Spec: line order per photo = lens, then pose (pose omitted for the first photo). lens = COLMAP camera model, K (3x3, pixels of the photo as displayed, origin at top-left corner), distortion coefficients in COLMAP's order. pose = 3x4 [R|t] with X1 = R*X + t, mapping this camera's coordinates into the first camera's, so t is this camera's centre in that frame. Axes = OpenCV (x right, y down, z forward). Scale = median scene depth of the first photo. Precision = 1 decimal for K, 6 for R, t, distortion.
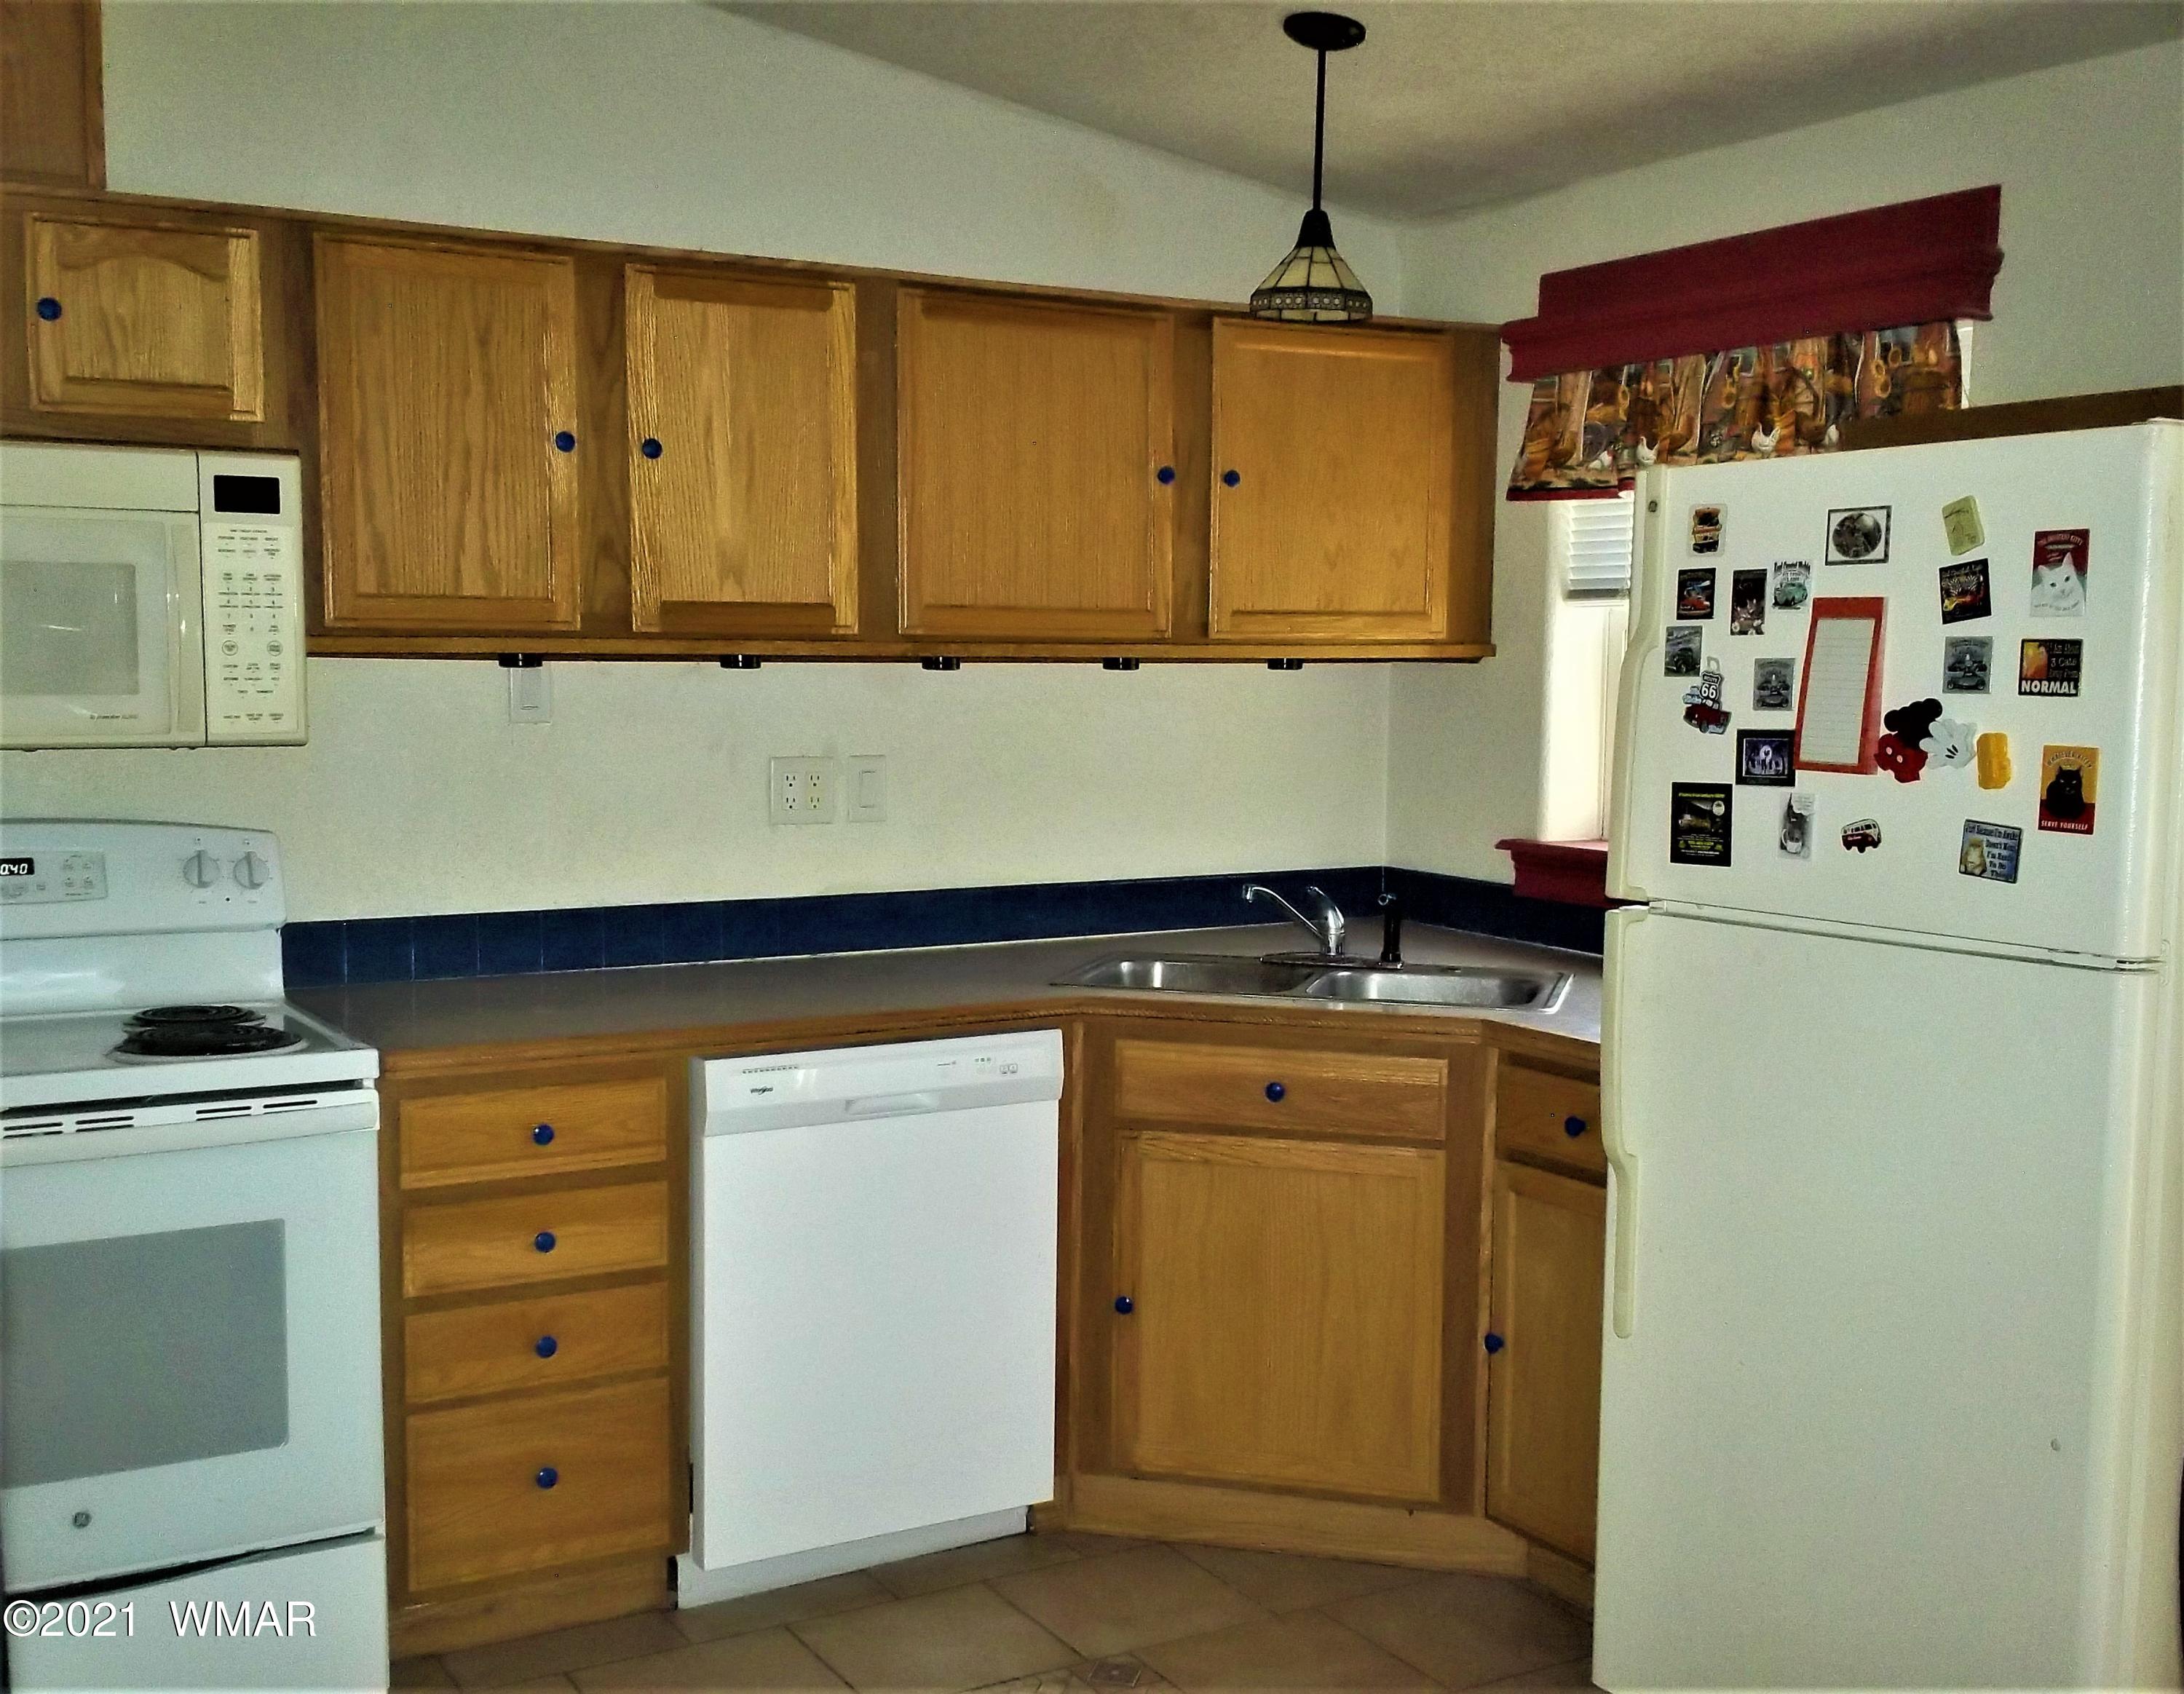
lens RADIAL K [[2286.9, 0, 1086.0], [0, 2286.9, 888.2], [0, 0, 1]] dist [0.061621, -0.024963]
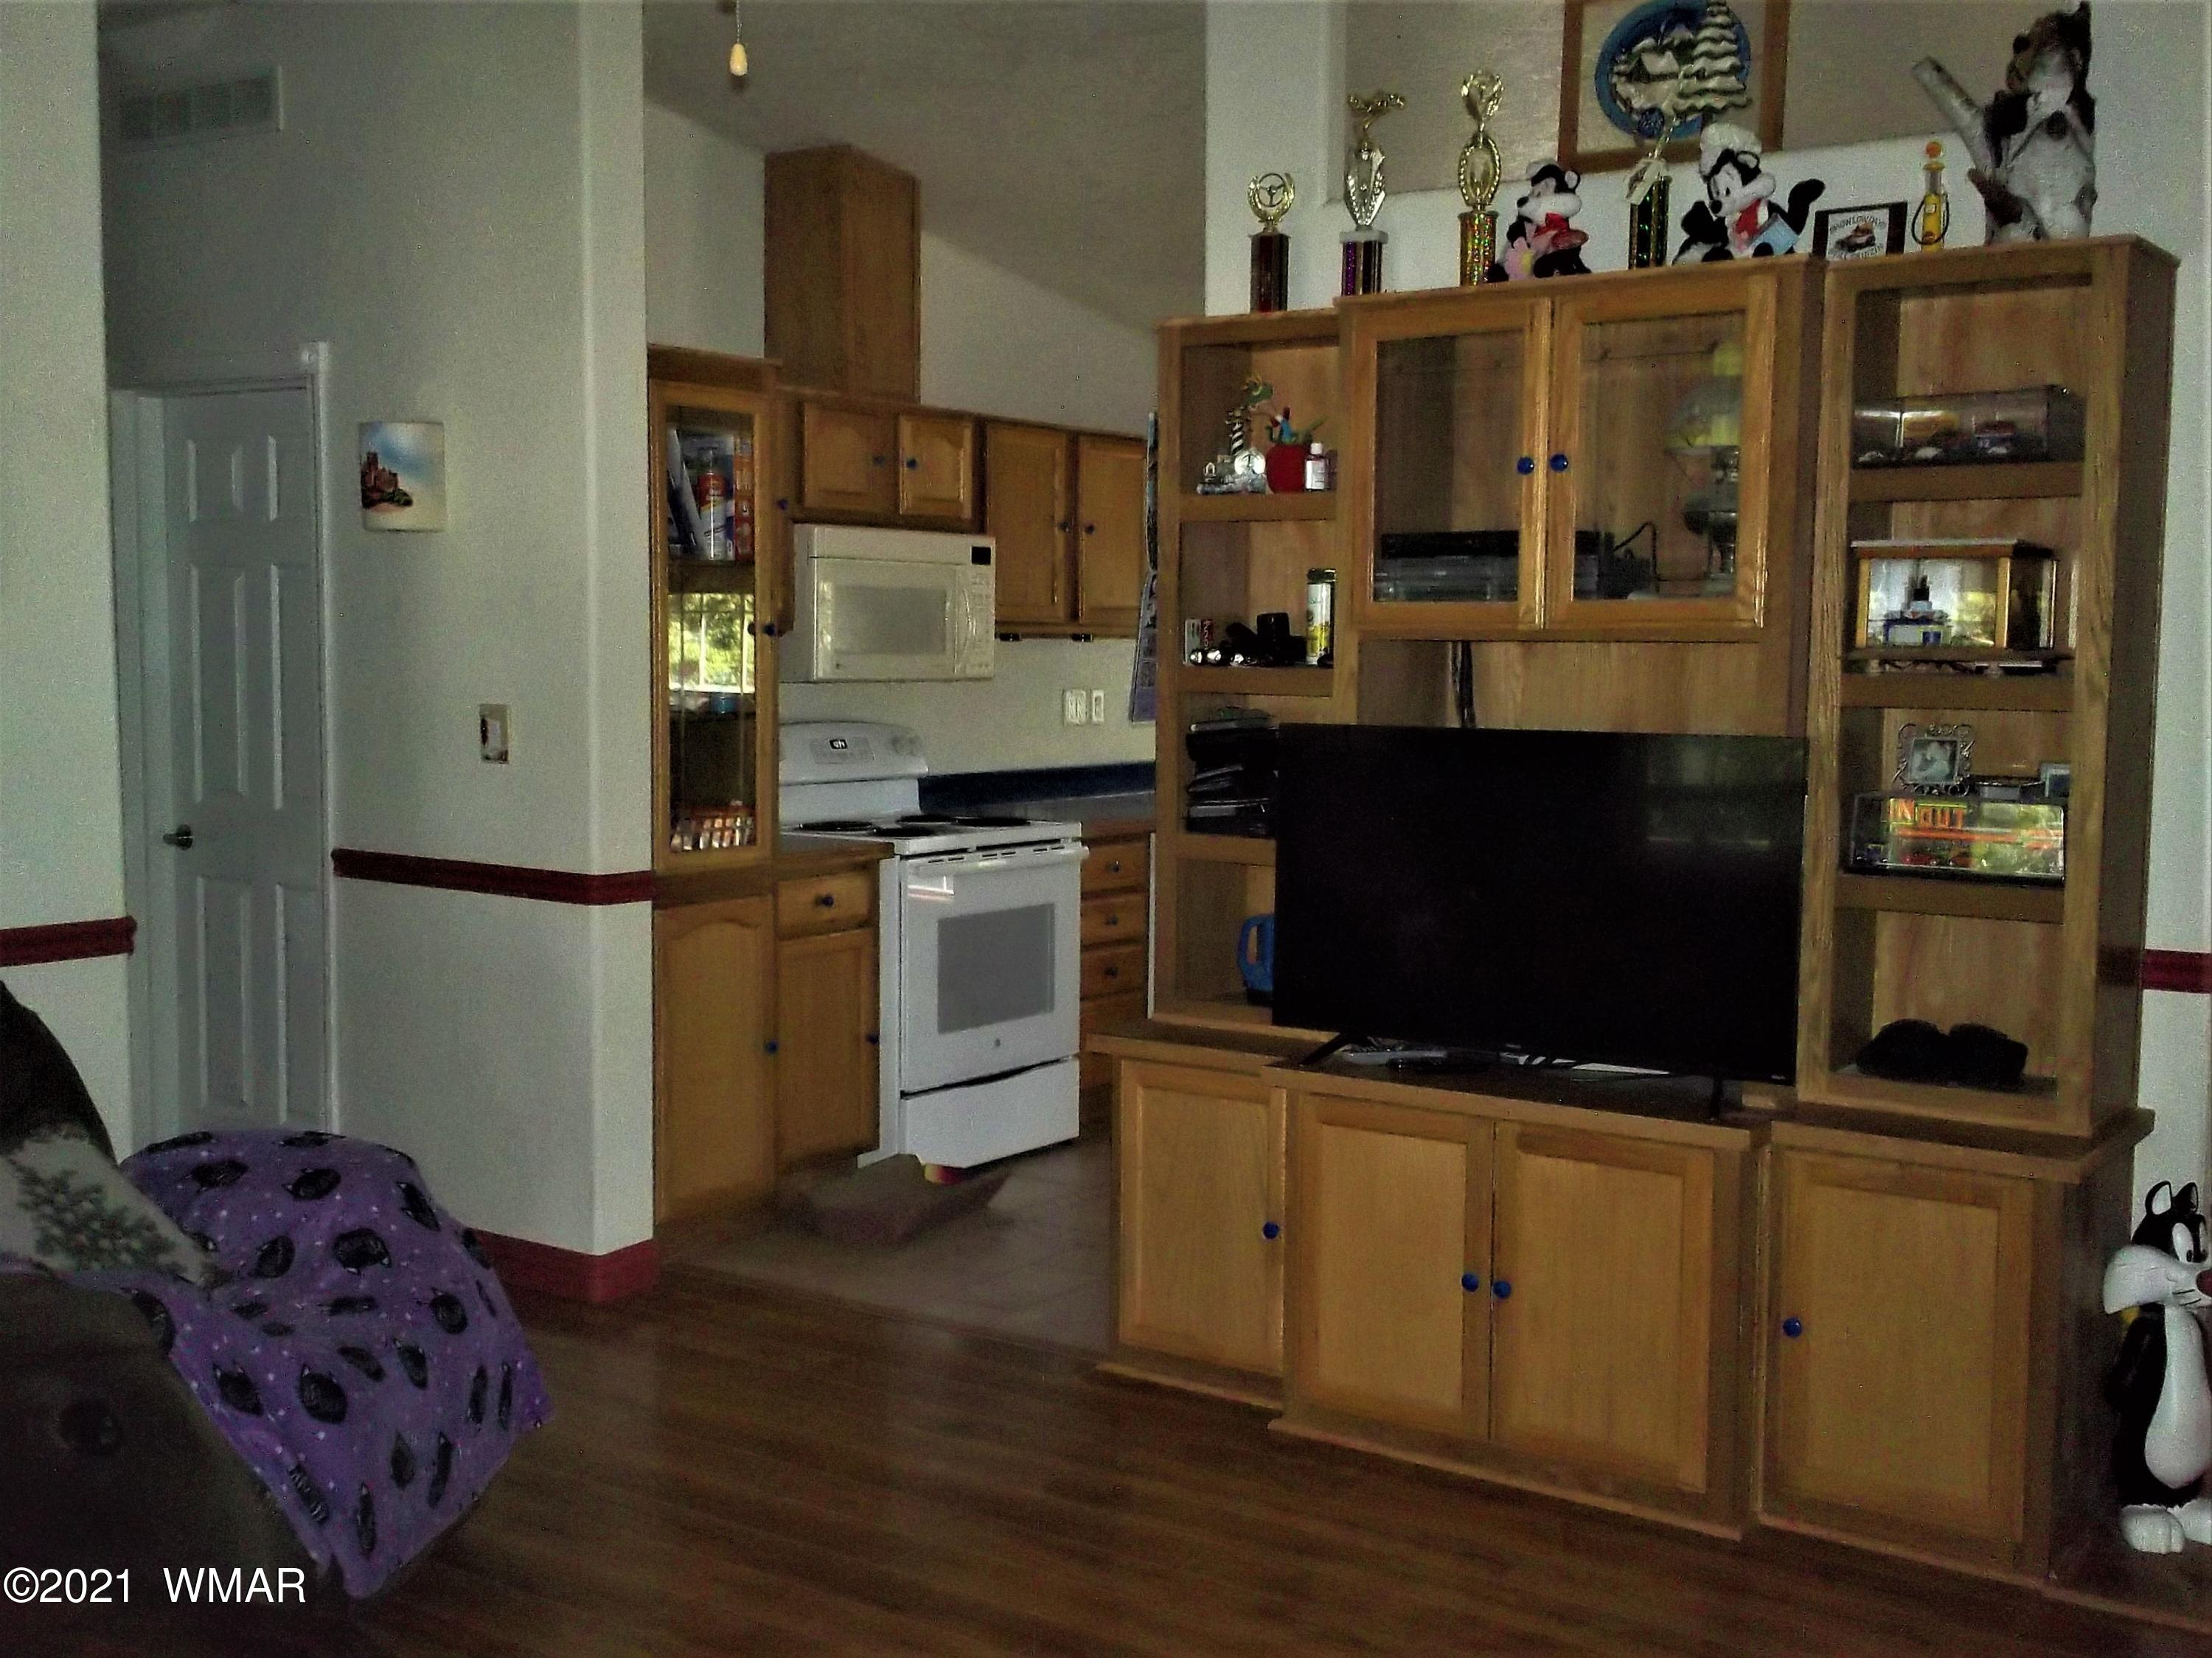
lens RADIAL K [[2386.6, 0, 1103.8], [0, 2386.6, 863.0], [0, 0, 1]] dist [0.157960, -0.328134]
pose [[0.911639, -0.033973, 0.409586, -1.074637], [0.036658, 0.999327, 0.001298, 0.094944], [-0.409354, 0.013832, 0.912271, -0.905156]]
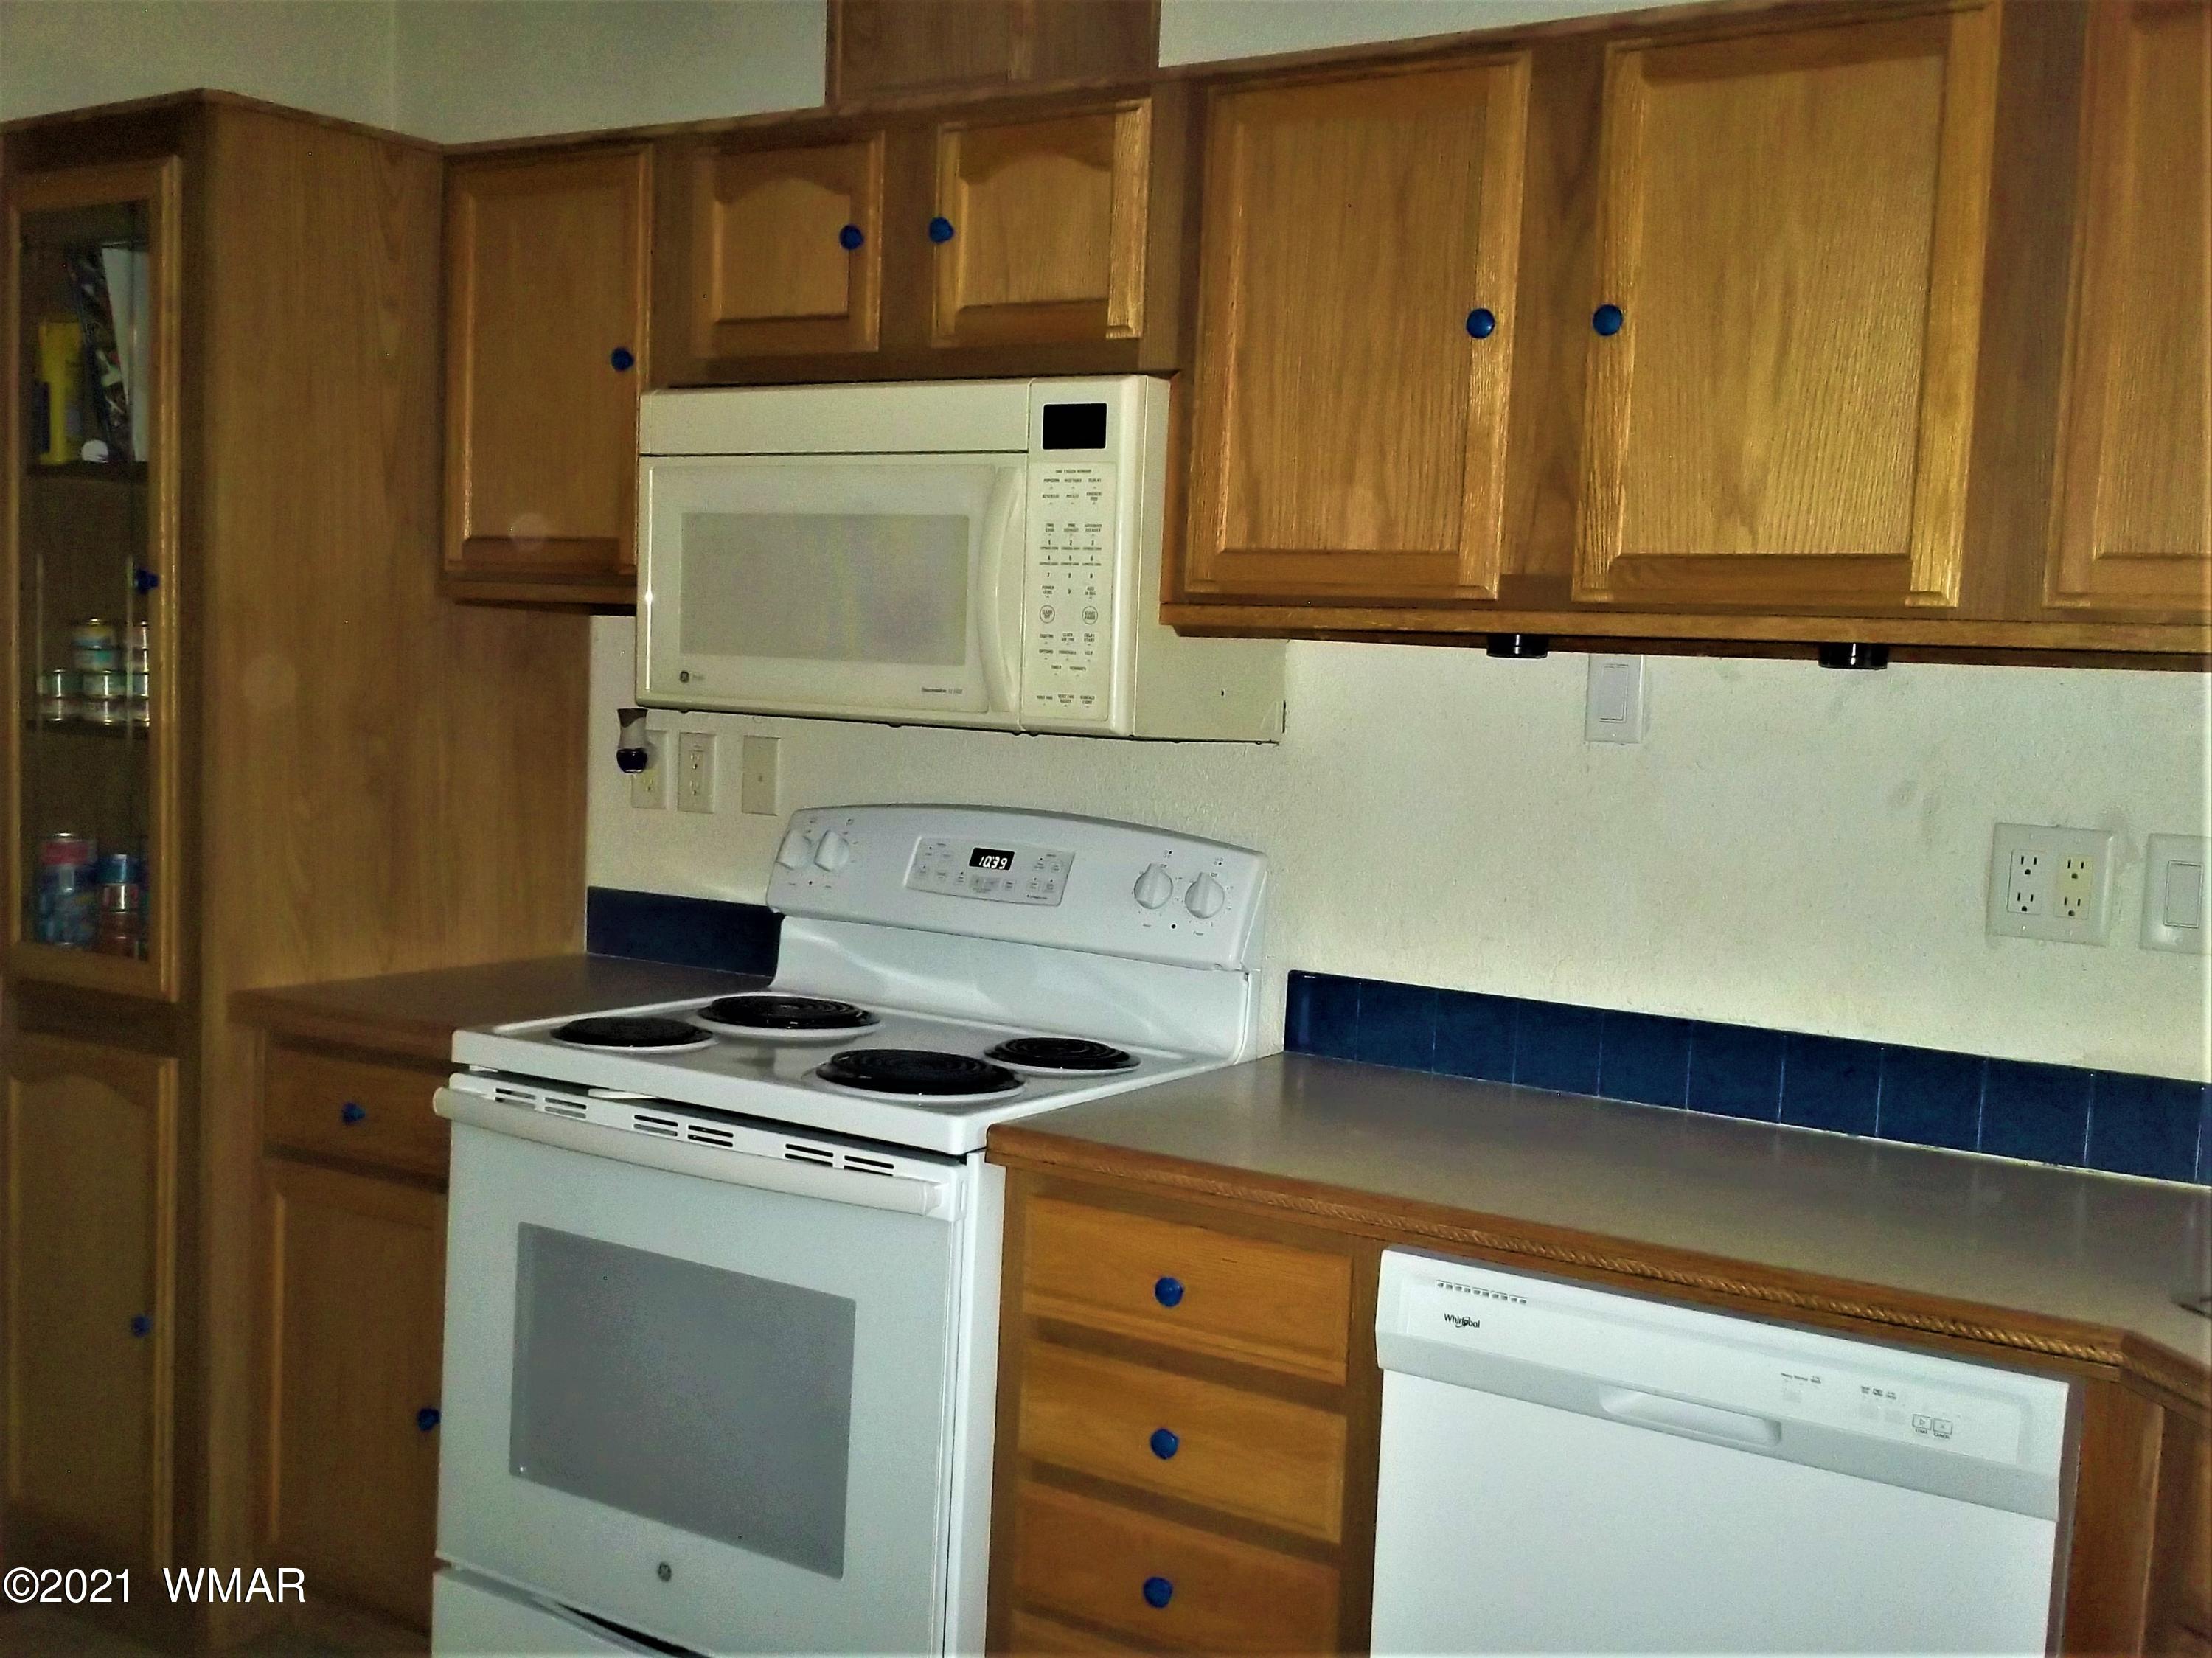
lens RADIAL K [[2386.6, 0, 1103.8], [0, 2386.6, 863.0], [0, 0, 1]] dist [0.157960, -0.328134]
pose [[0.447630, 0.090208, -0.889657, 0.388263], [-0.130443, 0.990844, 0.034836, -0.045772], [0.884654, 0.100456, 0.455298, 0.604267]]
